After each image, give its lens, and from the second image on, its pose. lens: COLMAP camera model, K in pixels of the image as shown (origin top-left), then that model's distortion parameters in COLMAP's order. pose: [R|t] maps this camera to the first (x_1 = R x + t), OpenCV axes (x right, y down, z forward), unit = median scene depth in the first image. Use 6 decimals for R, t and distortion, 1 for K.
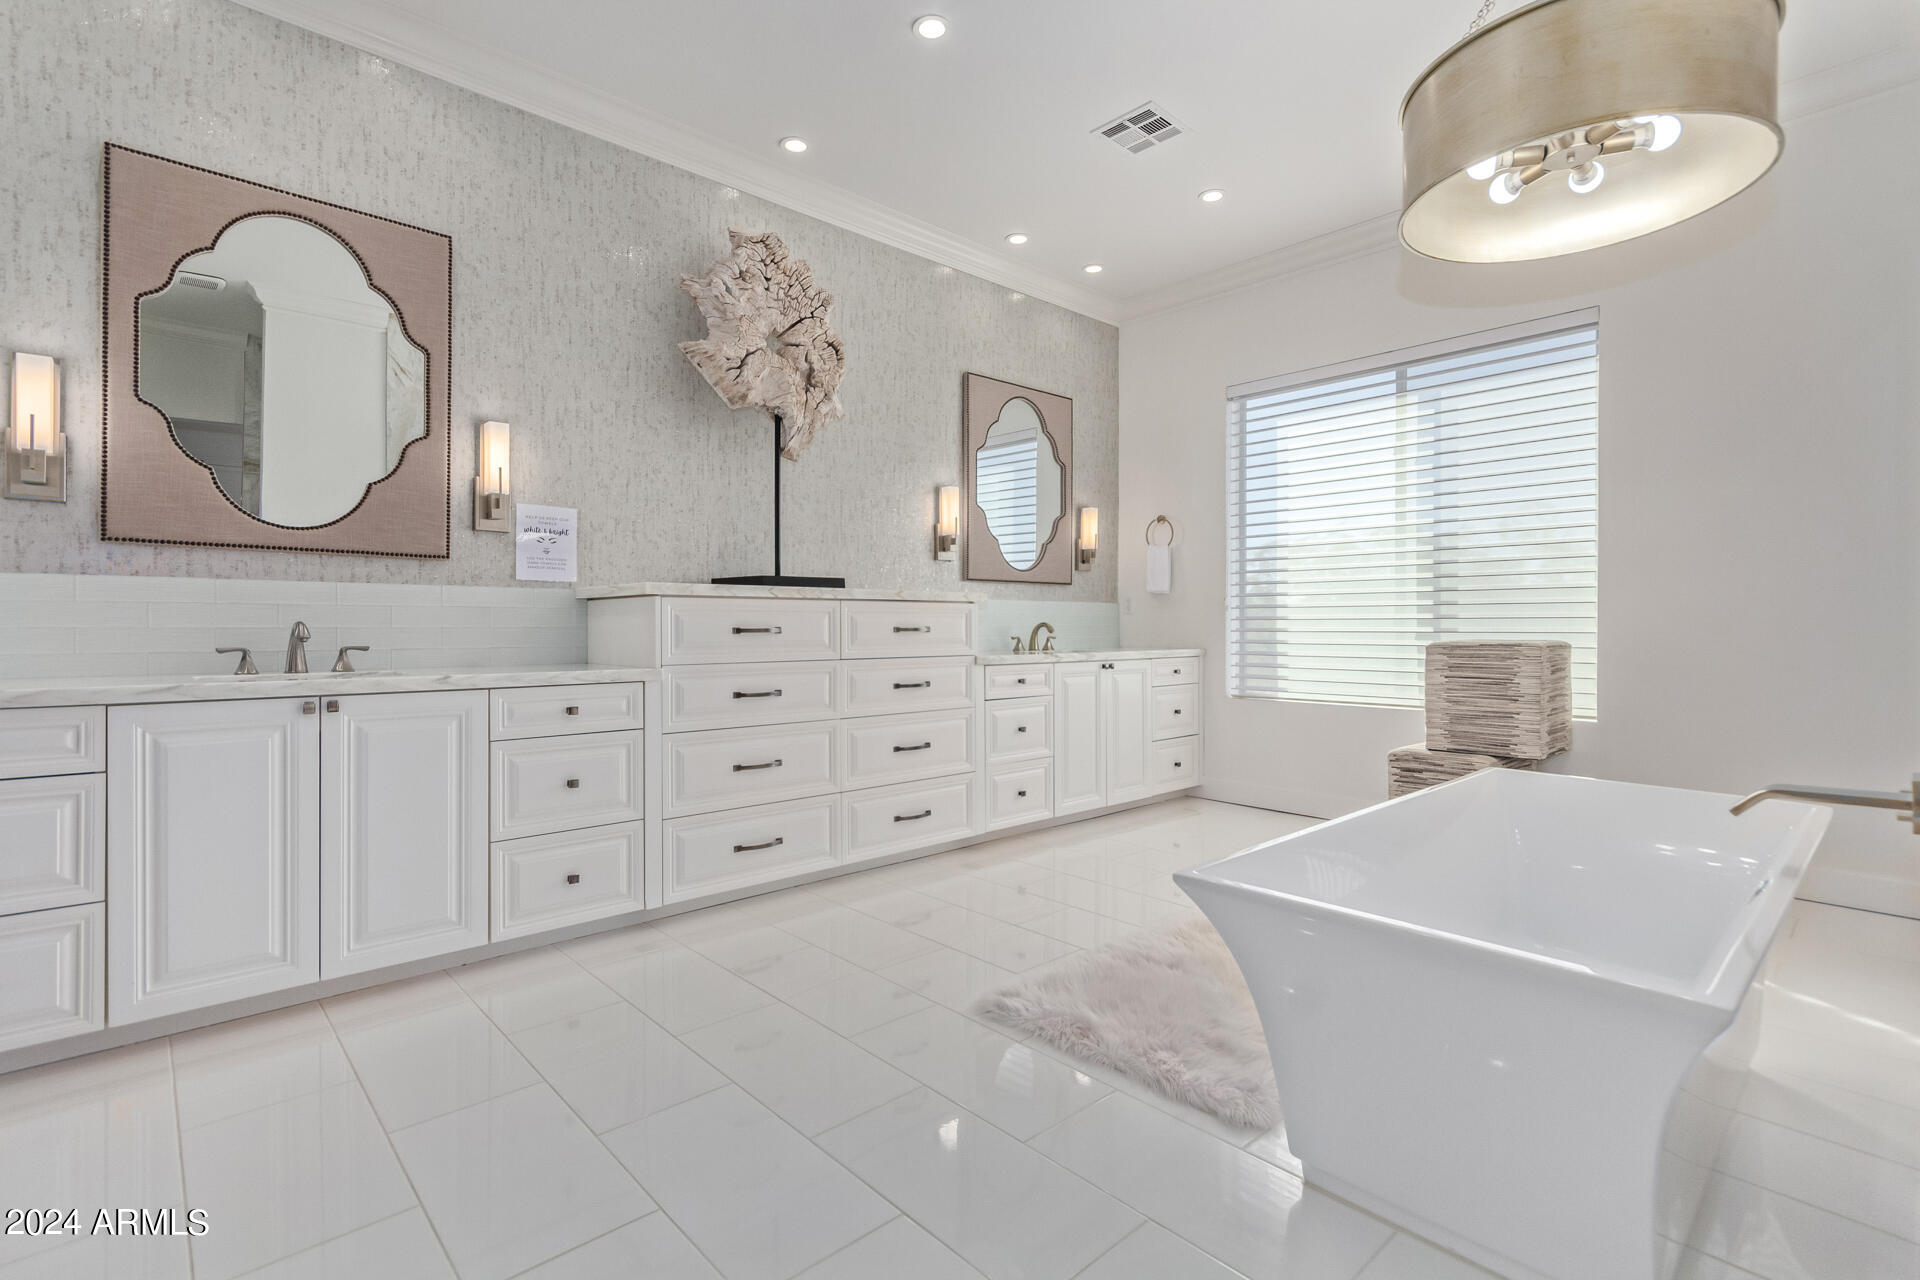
lens RADIAL K [[847.2, 0, 954.5], [0, 847.2, 631.9], [0, 0, 1]] dist [0.003777, -0.000605]
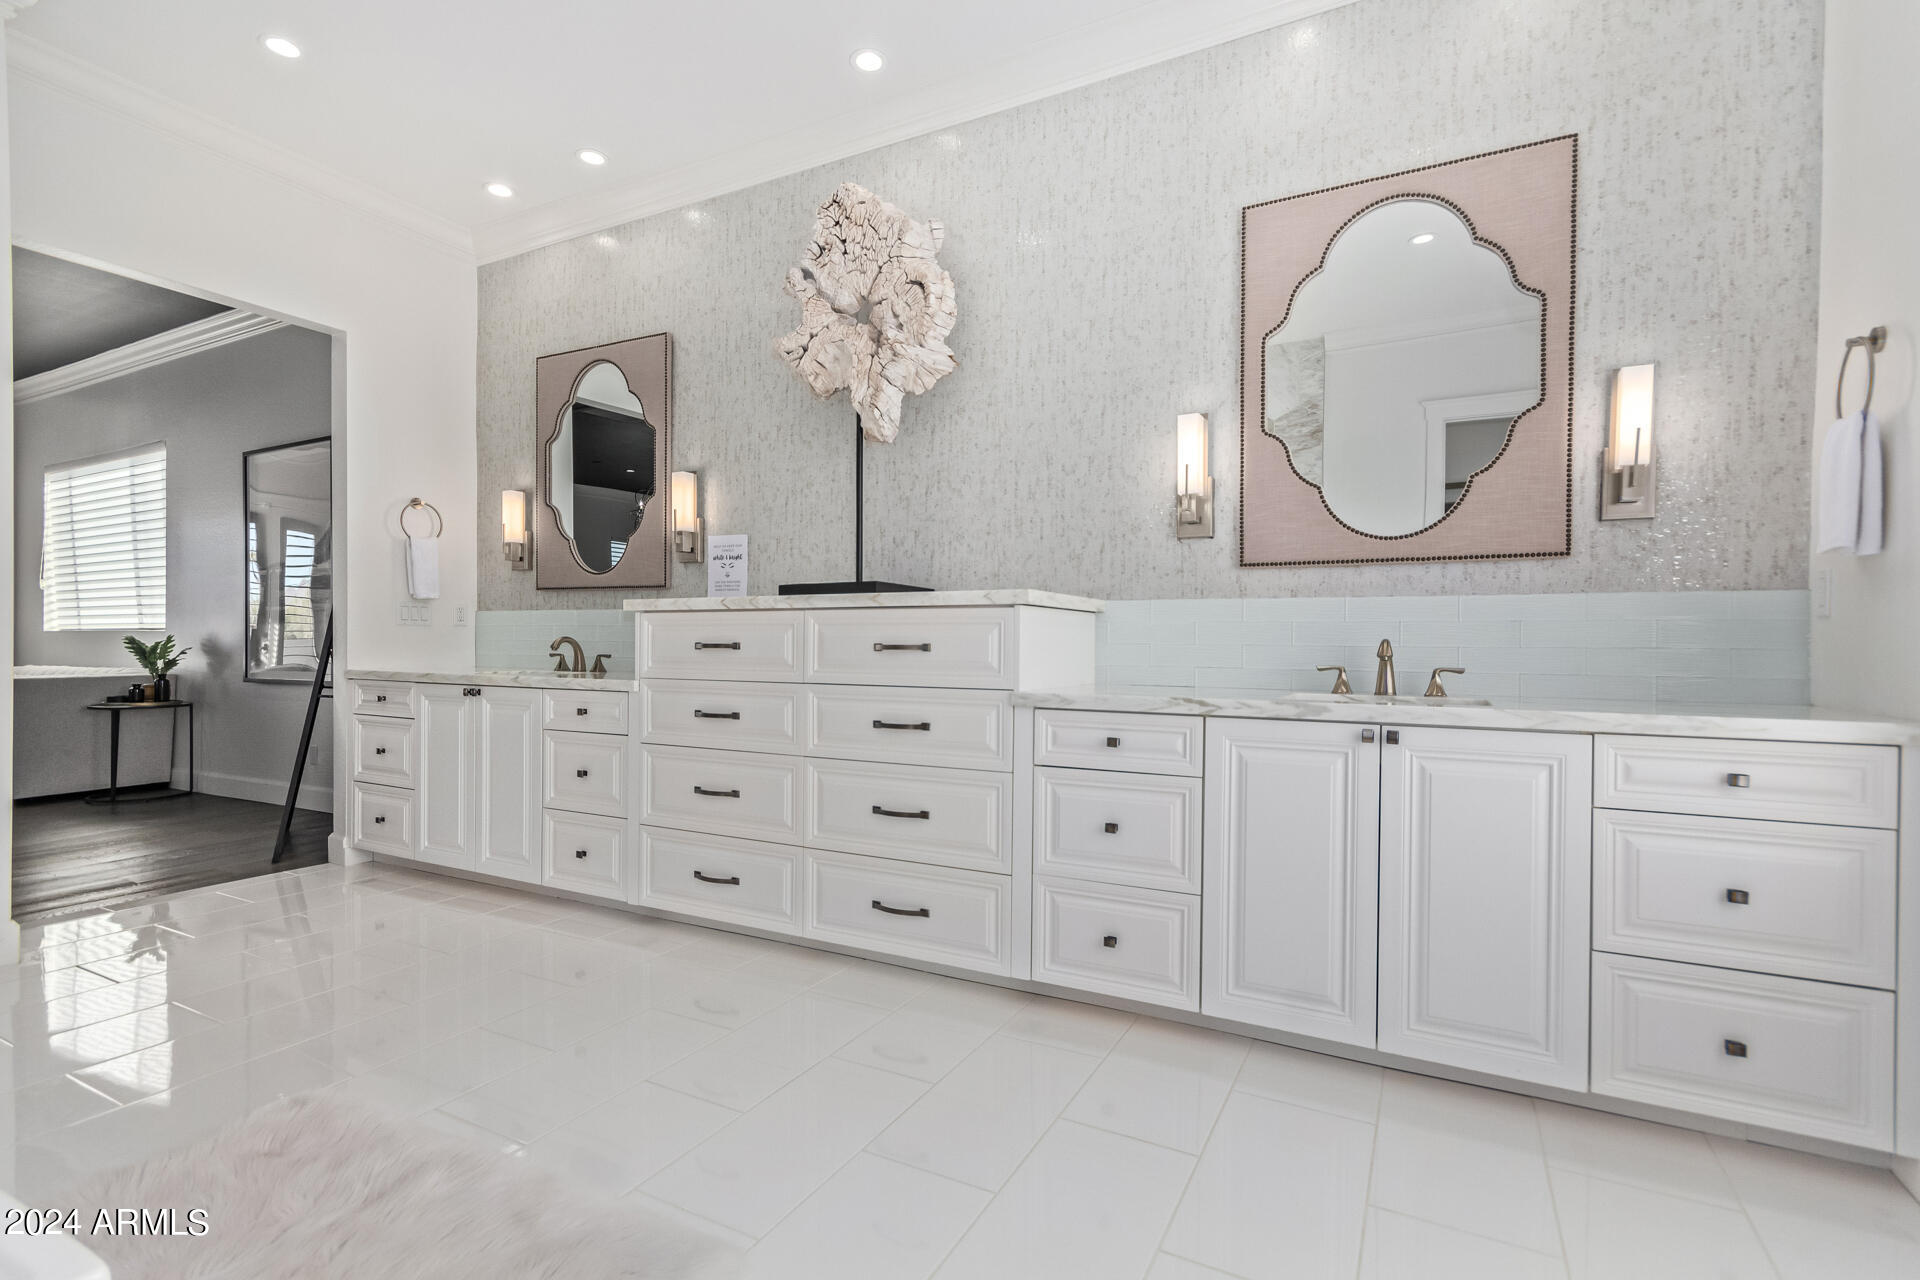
lens RADIAL K [[1116.6, 0, 960.4], [0, 1116.6, 646.2], [0, 0, 1]] dist [-0.003164, -0.001235]
pose [[0.266263, 0.005084, -0.963887, 0.685098], [-0.015349, 0.999882, 0.001034, -0.005810], [0.963778, 0.014520, 0.266309, 0.619878]]
